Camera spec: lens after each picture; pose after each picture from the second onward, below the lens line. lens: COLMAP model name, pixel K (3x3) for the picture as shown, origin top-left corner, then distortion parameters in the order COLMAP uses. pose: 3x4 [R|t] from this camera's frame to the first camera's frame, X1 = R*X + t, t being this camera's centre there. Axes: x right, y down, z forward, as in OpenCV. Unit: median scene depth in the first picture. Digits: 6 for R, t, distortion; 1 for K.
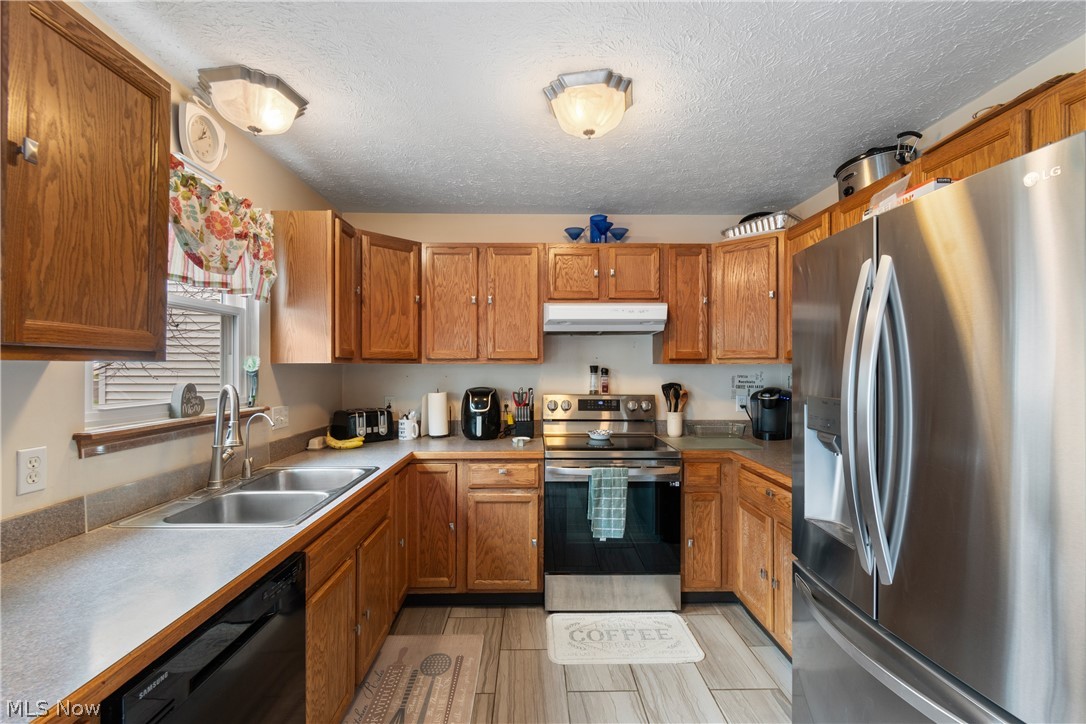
lens RADIAL K [[475.8, 0, 543.8], [0, 475.8, 363.2], [0, 0, 1]] dist [-0.000845, -0.000217]
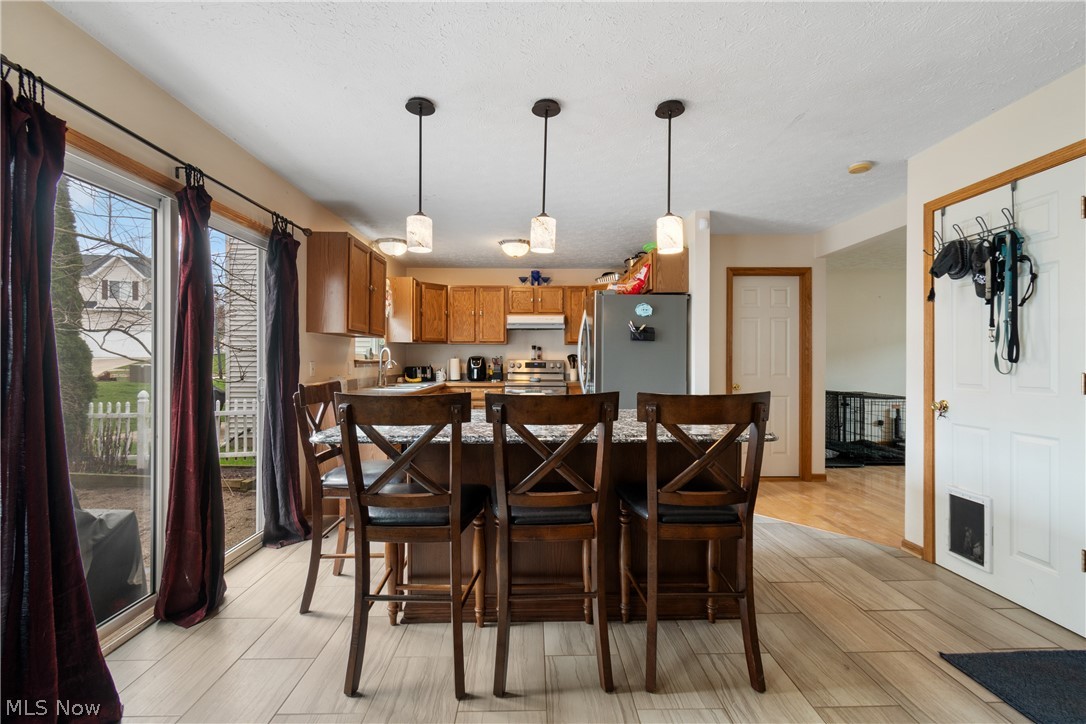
lens RADIAL K [[475.8, 0, 542.1], [0, 475.8, 360.0], [0, 0, 1]] dist [-0.000845, -0.000217]
pose [[0.999951, 0.003177, -0.009394, 0.168874], [-0.003113, 0.999972, 0.006800, 0.054451], [0.009415, -0.006770, 0.999933, -1.040869]]
